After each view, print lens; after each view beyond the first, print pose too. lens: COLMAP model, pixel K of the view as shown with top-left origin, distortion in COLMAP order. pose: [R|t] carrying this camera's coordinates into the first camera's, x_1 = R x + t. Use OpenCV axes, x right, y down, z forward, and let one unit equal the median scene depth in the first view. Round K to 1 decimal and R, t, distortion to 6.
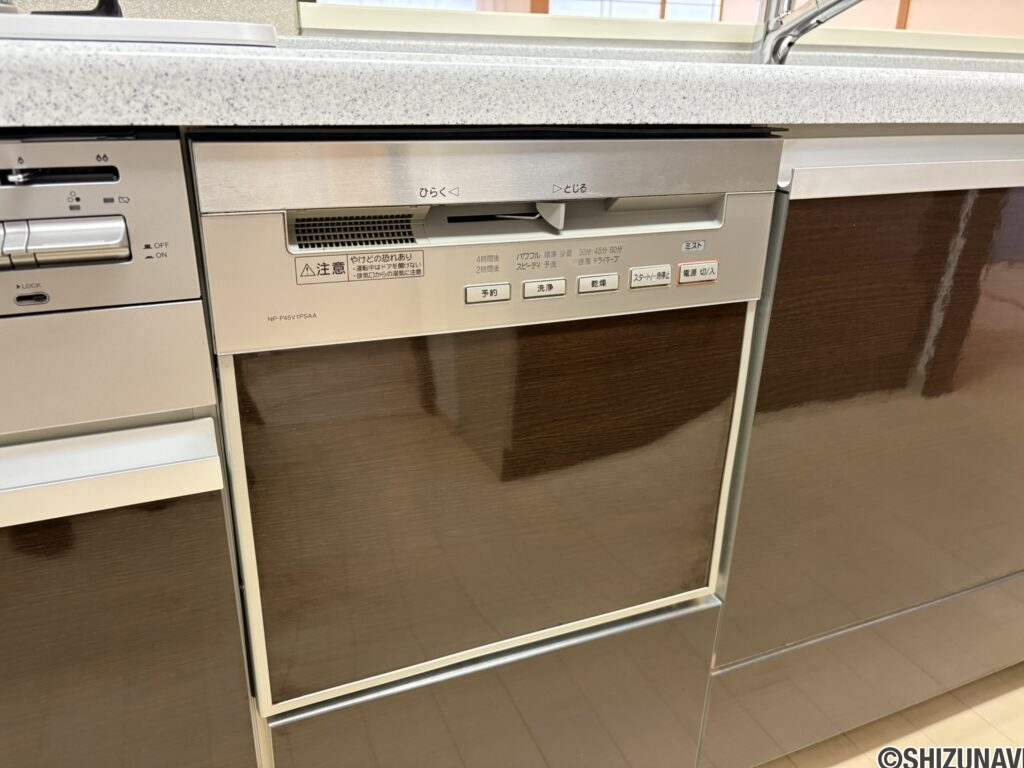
lens RADIAL K [[780.3, 0, 505.7], [0, 780.3, 382.6], [0, 0, 1]] dist [0.033984, -0.040937]
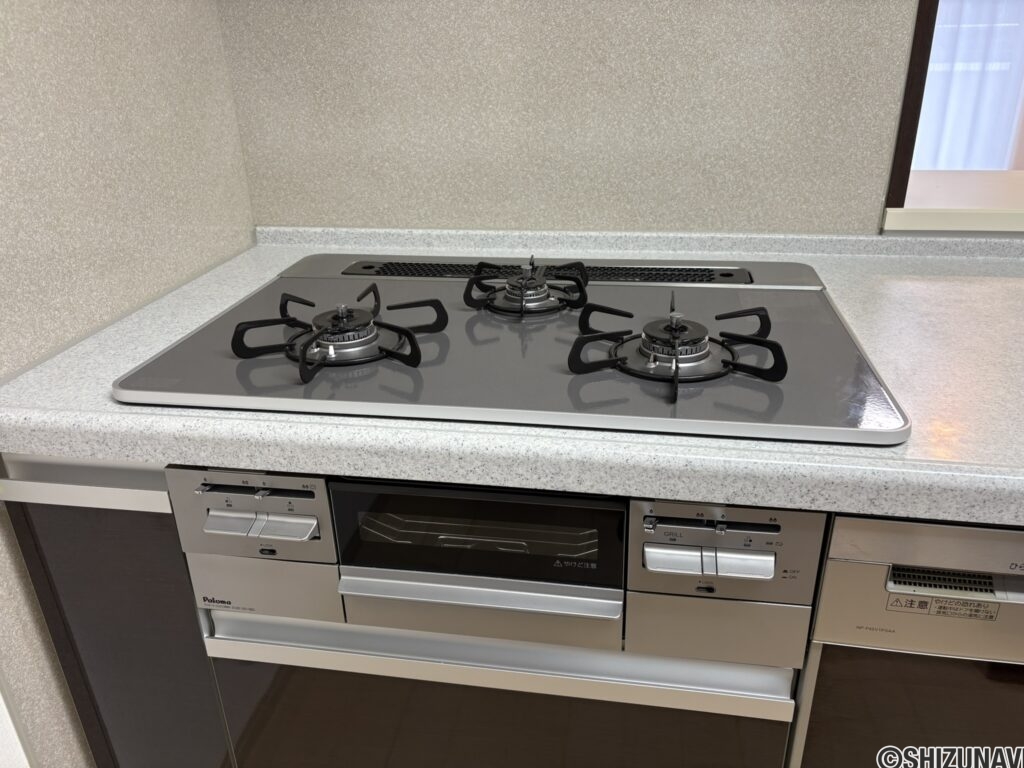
lens RADIAL K [[780.3, 0, 512.8], [0, 780.3, 388.6], [0, 0, 1]] dist [0.033984, -0.040937]
pose [[0.843129, 0.191055, -0.502624, -0.194088], [-0.161855, 0.981570, 0.101606, -0.495280], [0.512773, -0.004315, 0.858514, -0.419344]]
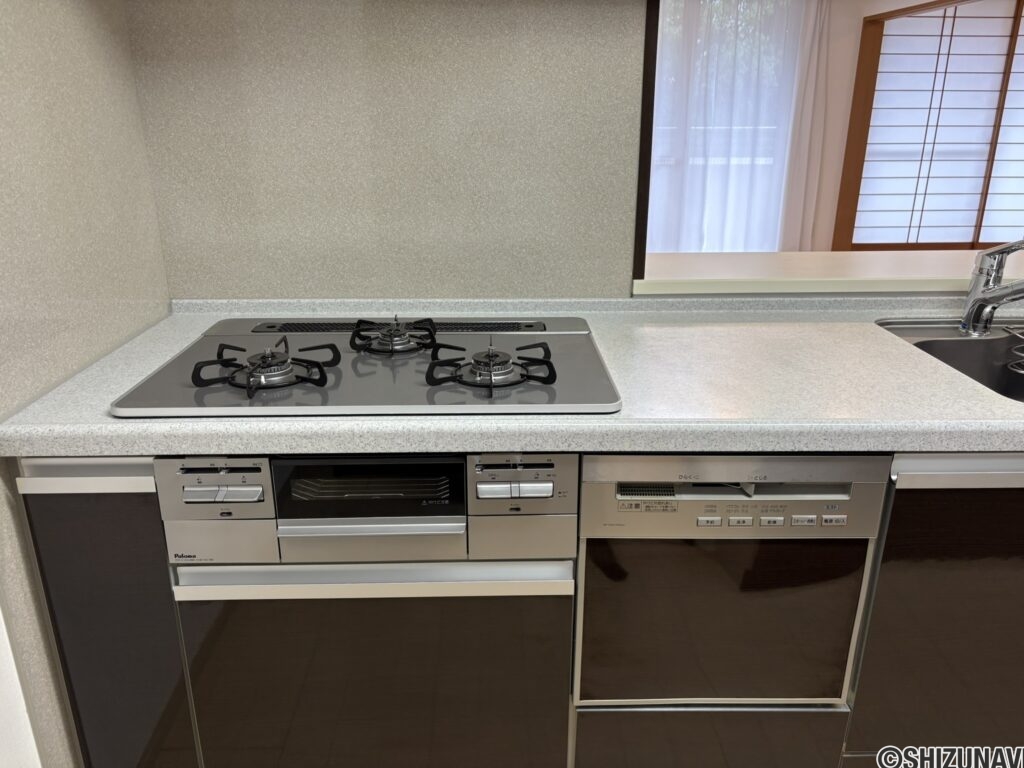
lens RADIAL K [[780.3, 0, 505.2], [0, 780.3, 381.7], [0, 0, 1]] dist [0.033984, -0.040937]
pose [[0.927947, 0.107926, -0.356744, 0.179429], [-0.123949, 0.992038, -0.022289, -0.383388], [0.351498, 0.064901, 0.933936, -1.154138]]
